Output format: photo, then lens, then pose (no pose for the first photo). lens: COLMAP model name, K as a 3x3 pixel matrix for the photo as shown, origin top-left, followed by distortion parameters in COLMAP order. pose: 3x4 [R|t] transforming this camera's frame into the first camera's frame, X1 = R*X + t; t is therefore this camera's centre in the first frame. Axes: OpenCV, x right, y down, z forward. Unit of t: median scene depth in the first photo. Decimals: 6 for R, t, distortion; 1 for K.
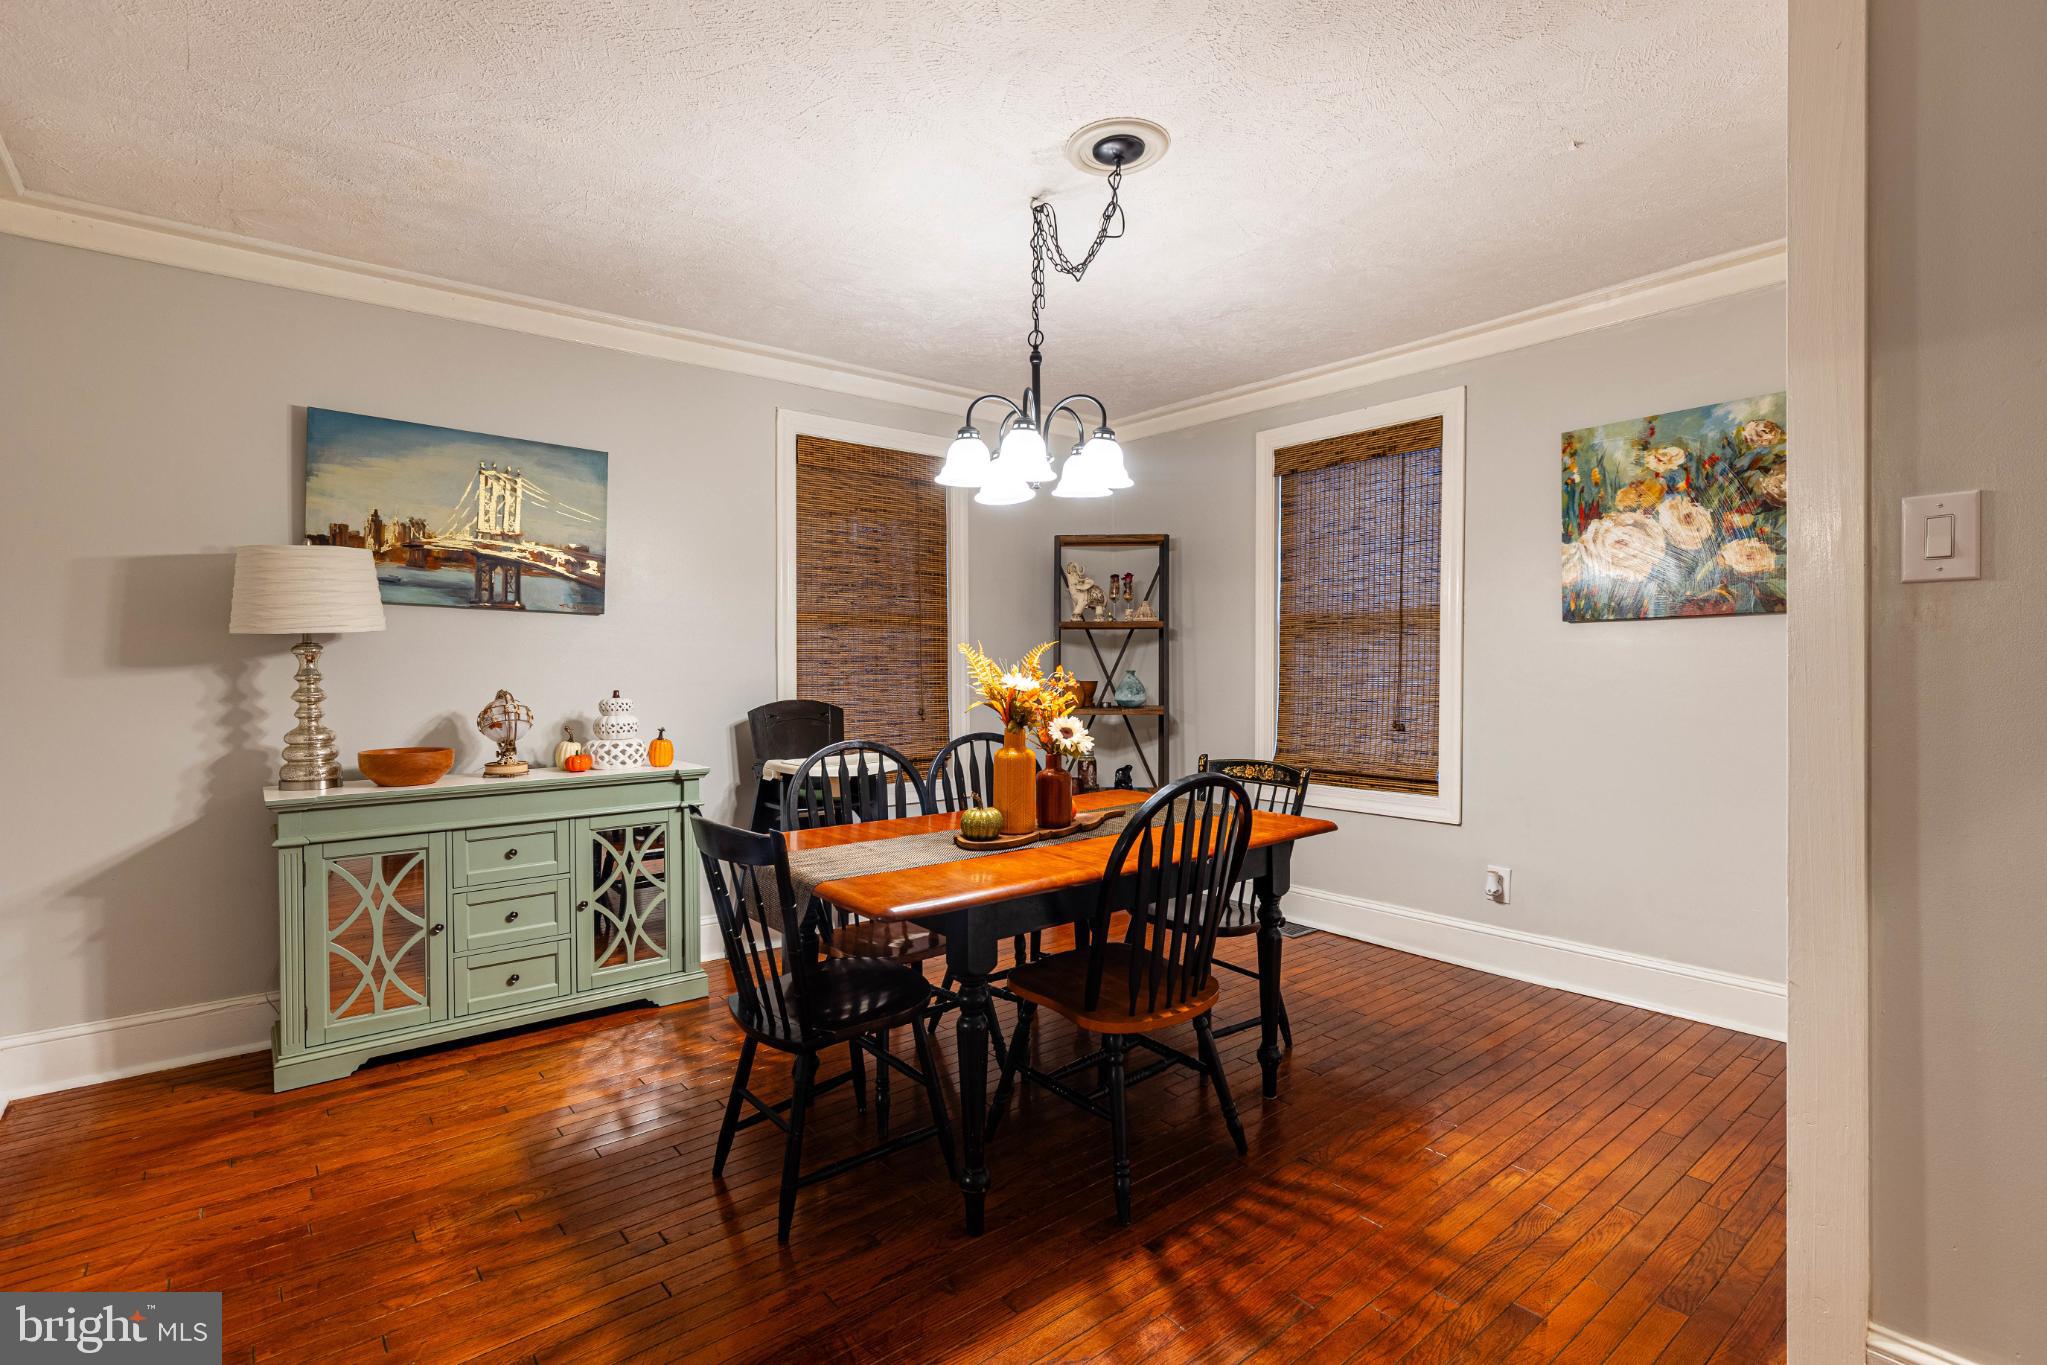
lens RADIAL K [[969.2, 0, 1022.2], [0, 969.2, 672.1], [0, 0, 1]] dist [0.000272, -0.000194]
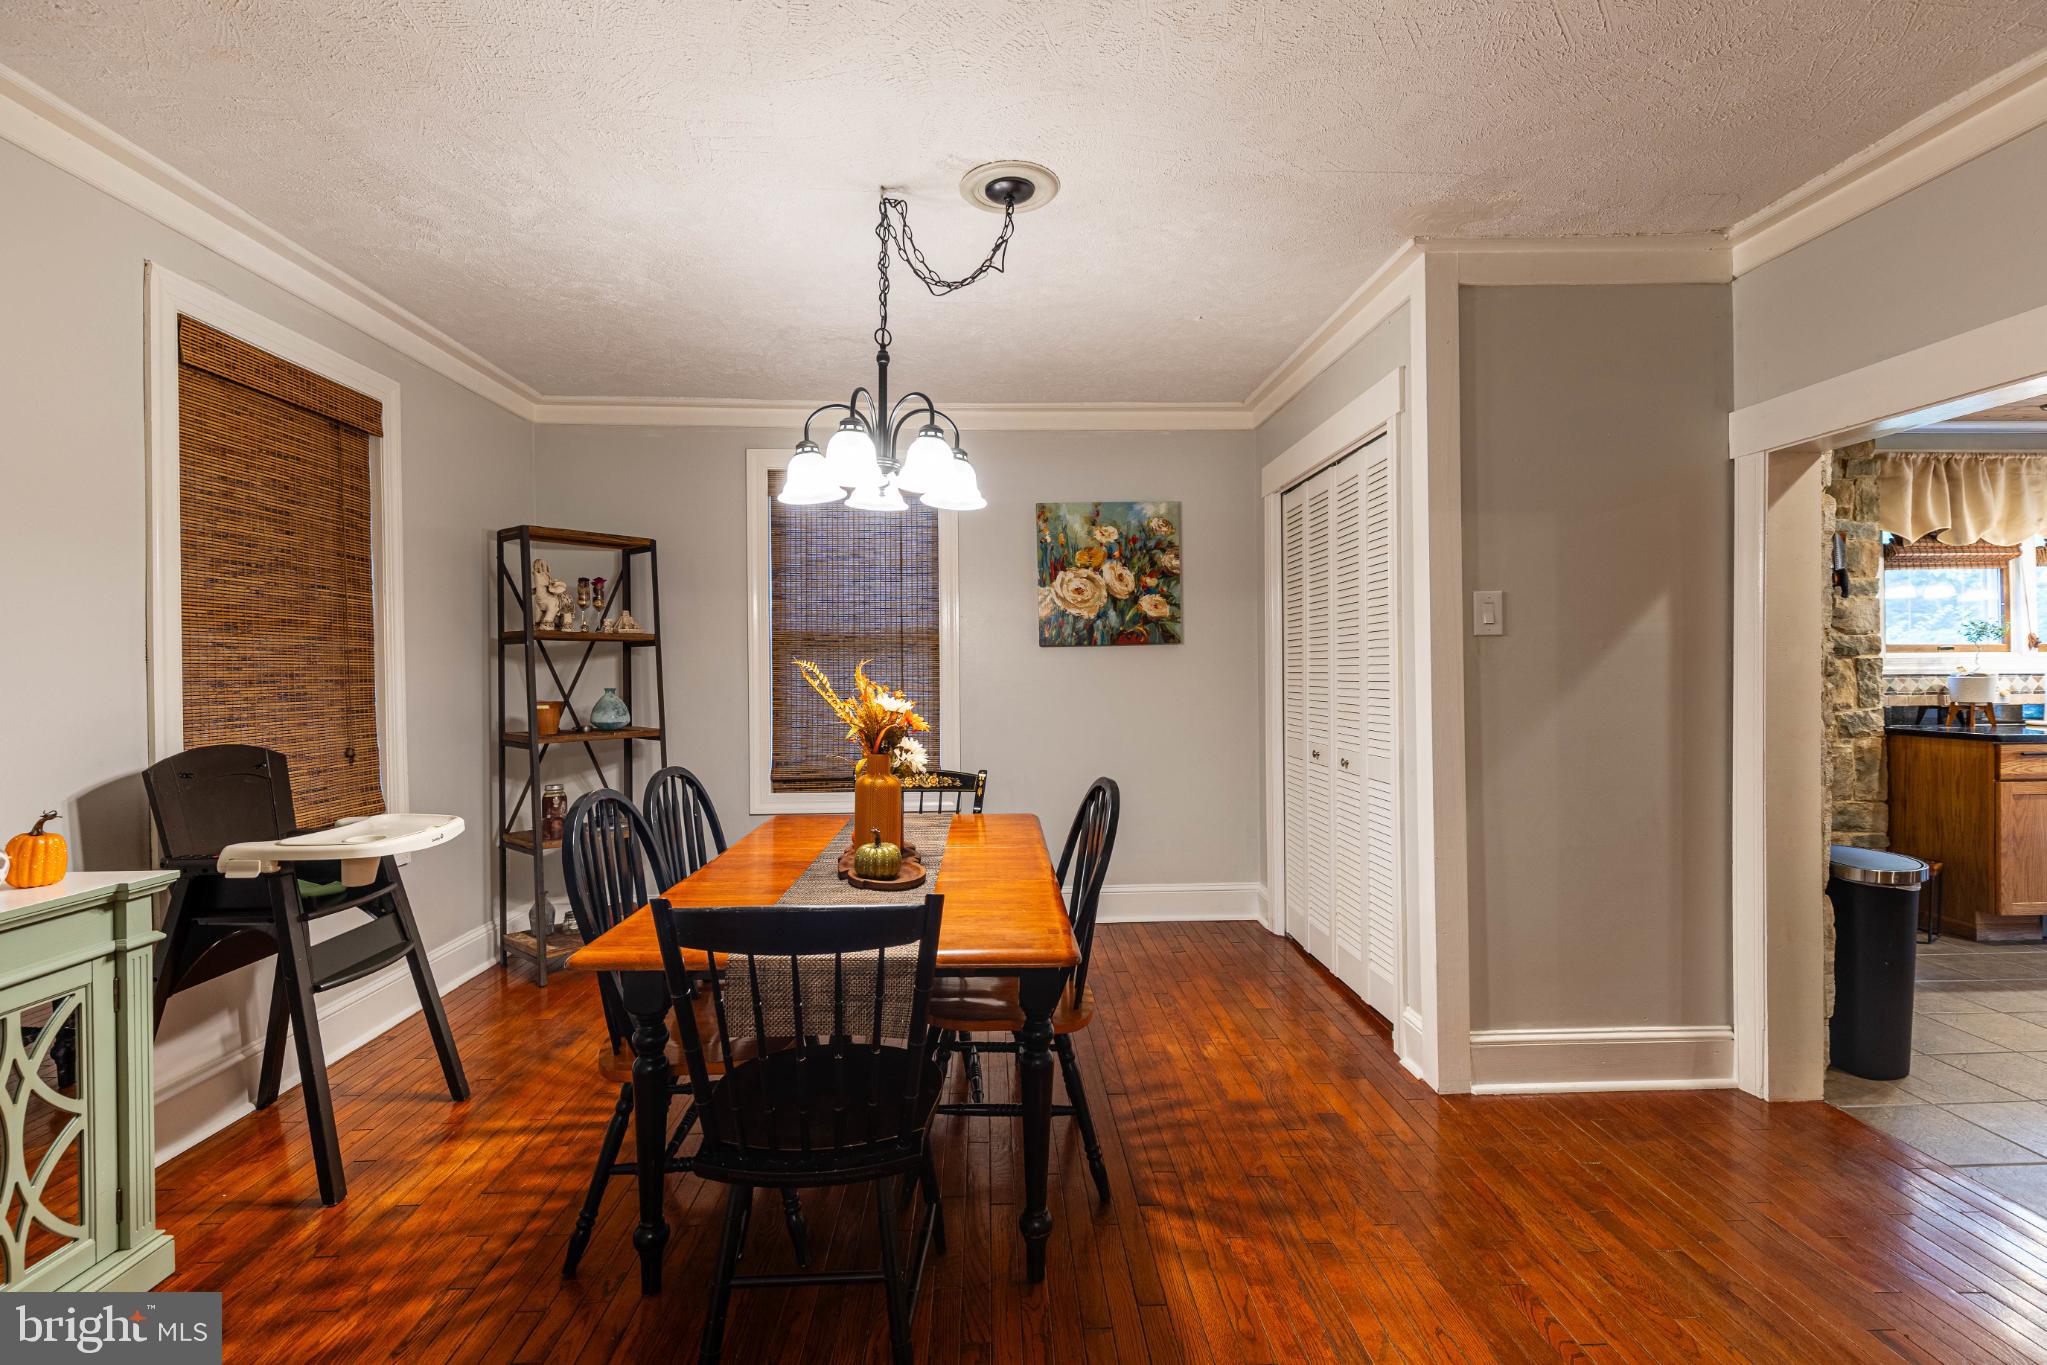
lens RADIAL K [[916.5, 0, 1026.4], [0, 916.5, 674.9], [0, 0, 1]] dist [0.016649, -0.005121]
pose [[0.599744, -0.005731, 0.800171, -0.481119], [0.012702, 0.999917, -0.002359, -0.010148], [-0.800091, 0.011579, 0.599767, 0.279576]]
